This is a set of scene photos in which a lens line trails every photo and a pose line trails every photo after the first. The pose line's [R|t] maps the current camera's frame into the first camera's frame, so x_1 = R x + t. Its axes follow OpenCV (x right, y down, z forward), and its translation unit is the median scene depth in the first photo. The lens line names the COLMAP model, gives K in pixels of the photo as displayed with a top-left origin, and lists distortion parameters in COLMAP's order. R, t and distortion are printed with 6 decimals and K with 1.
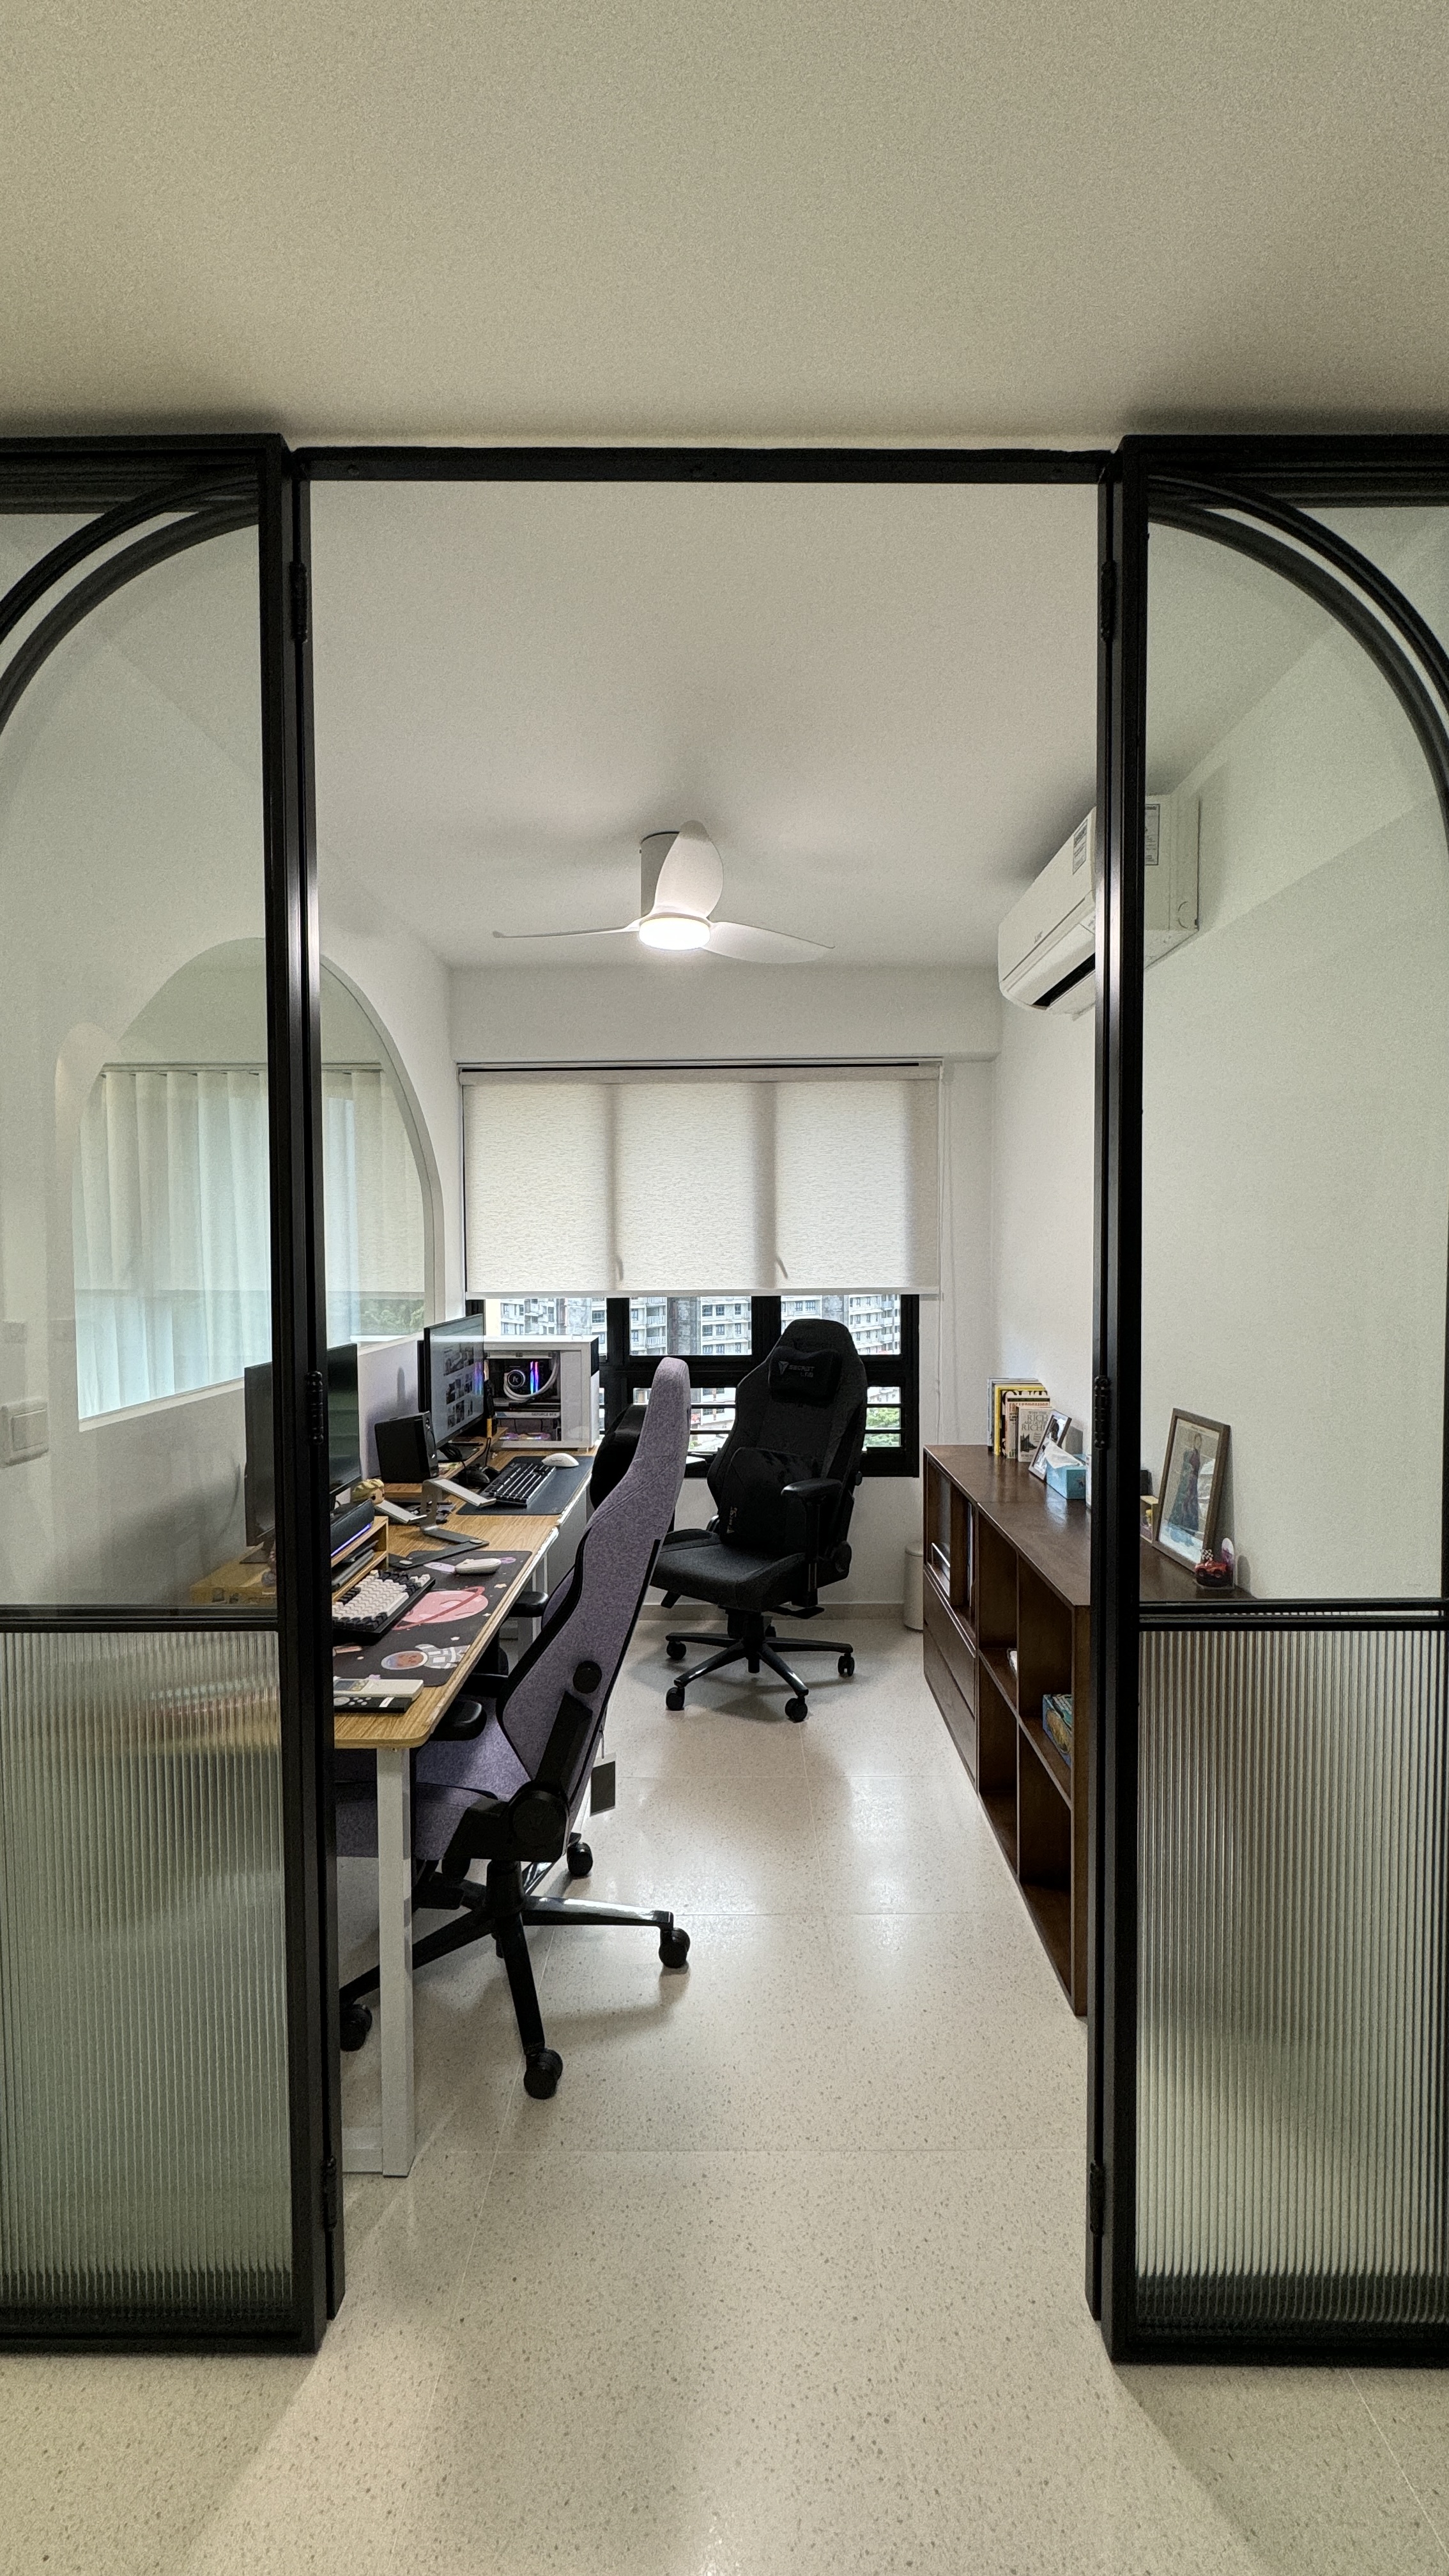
lens RADIAL K [[1028.0, 0, 724.8], [0, 1028.0, 1280.6], [0, 0, 1]] dist [-0.001118, -0.000087]
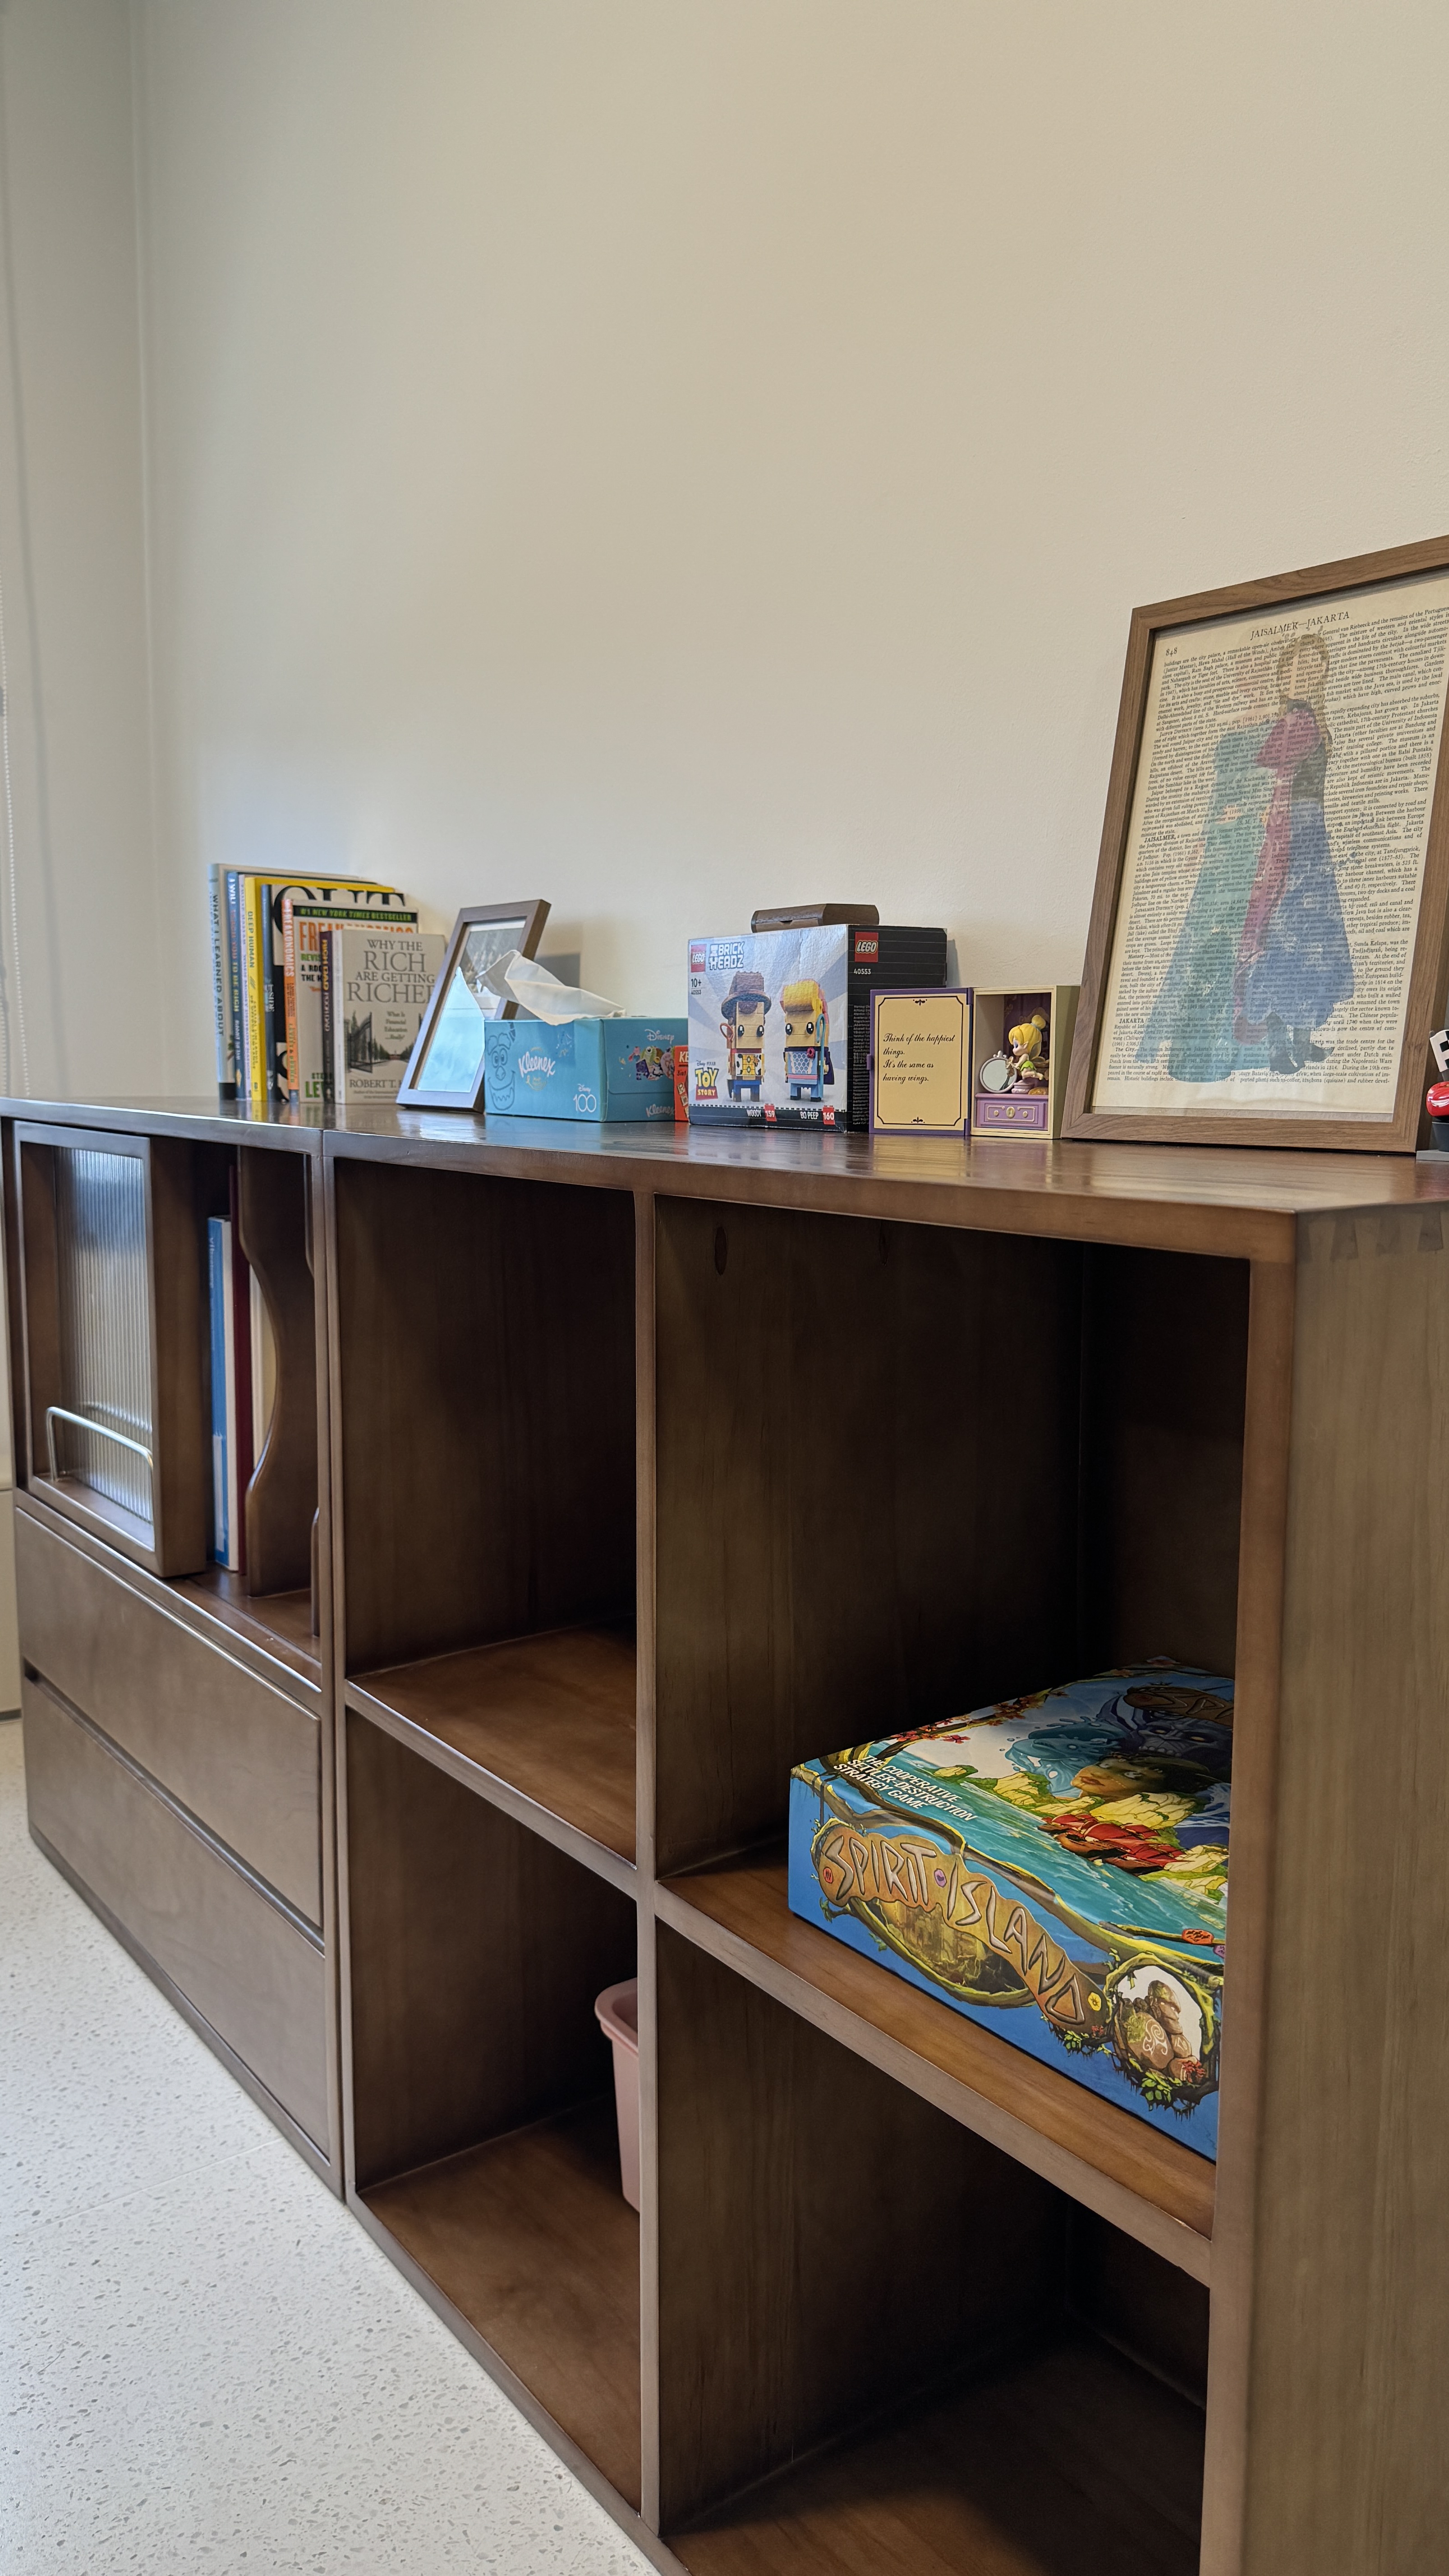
lens RADIAL K [[1793.4, 0, 726.7], [0, 1793.4, 1290.4], [0, 0, 1]] dist [0.057132, 0.000182]
pose [[0.791089, -0.076723, 0.606871, 0.040251], [0.020307, 0.994850, 0.099301, 0.177781], [-0.611364, -0.066232, 0.788573, 0.482627]]
